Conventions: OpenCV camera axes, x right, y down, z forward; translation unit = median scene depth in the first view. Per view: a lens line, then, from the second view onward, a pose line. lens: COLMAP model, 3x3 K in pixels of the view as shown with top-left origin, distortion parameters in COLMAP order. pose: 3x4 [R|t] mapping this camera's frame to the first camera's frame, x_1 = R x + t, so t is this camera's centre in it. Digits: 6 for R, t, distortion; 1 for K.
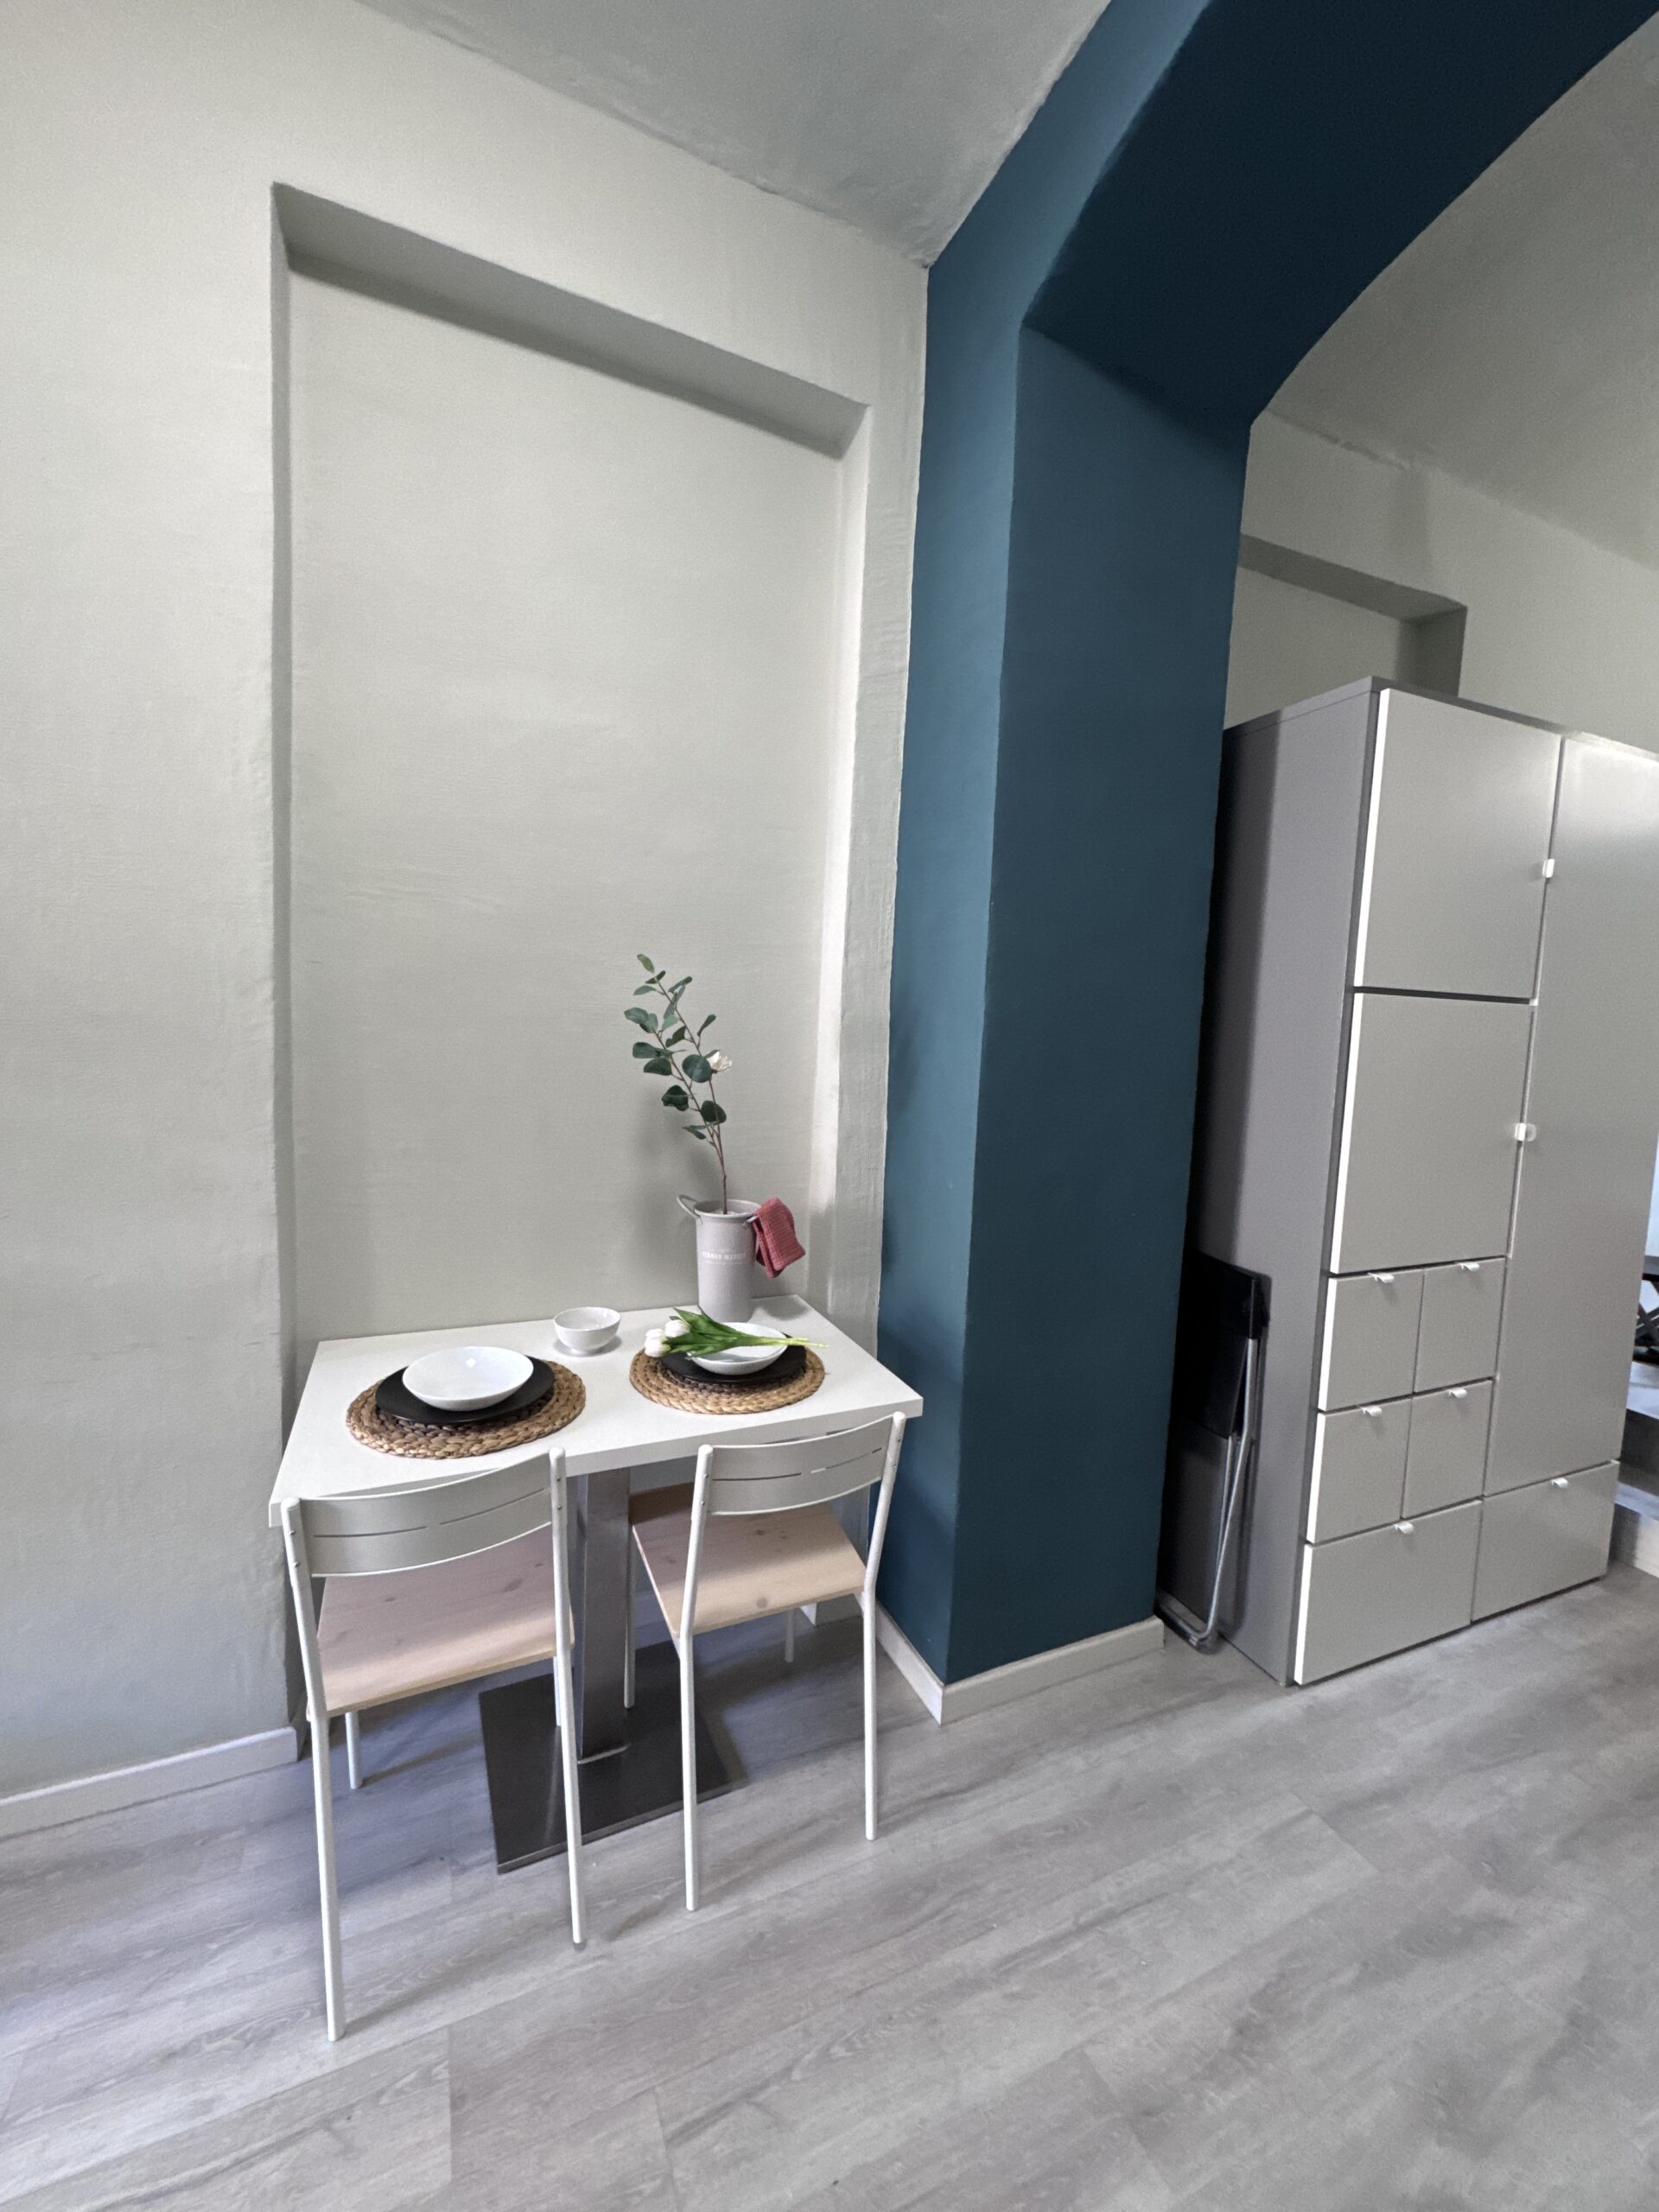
lens RADIAL K [[885.6, 0, 835.2], [0, 885.6, 1103.7], [0, 0, 1]] dist [0.000403, -0.000027]
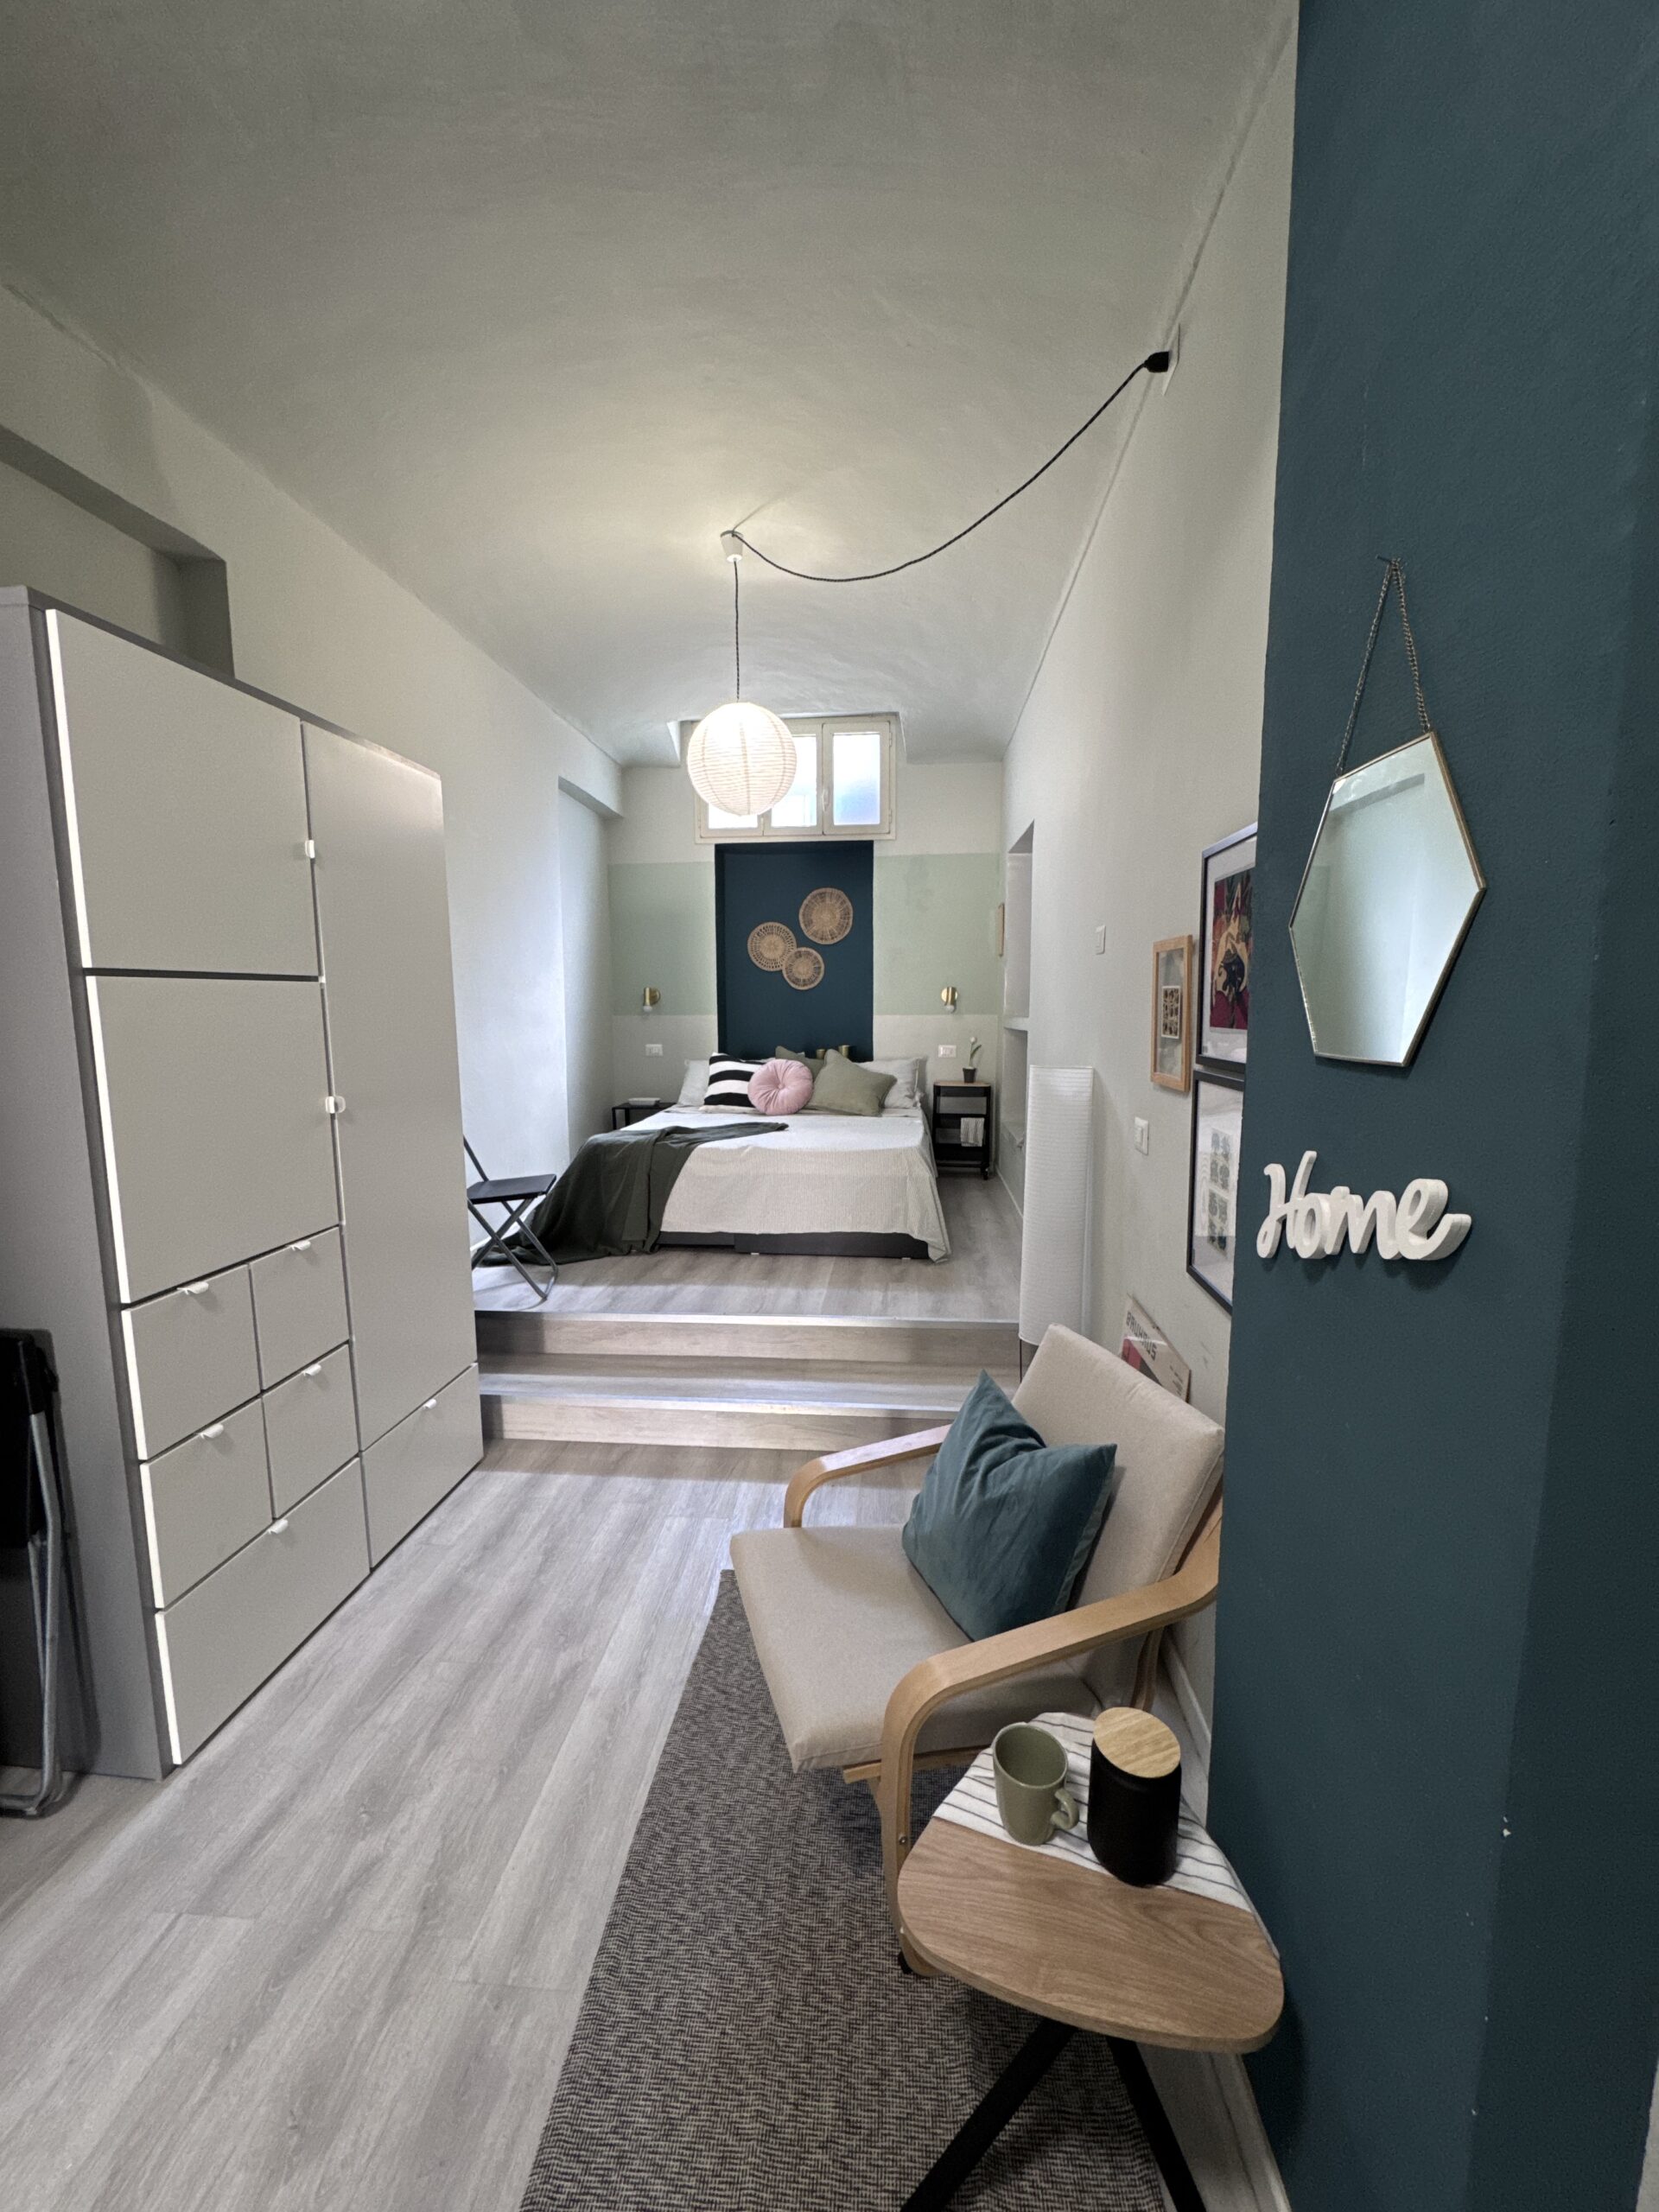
lens RADIAL K [[885.6, 0, 835.2], [0, 885.6, 1103.7], [0, 0, 1]] dist [0.000403, -0.000027]
pose [[0.487229, -0.143542, 0.861396, 0.176321], [0.107499, 0.988755, 0.103961, -0.014607], [-0.866633, 0.041946, 0.497181, -0.028104]]
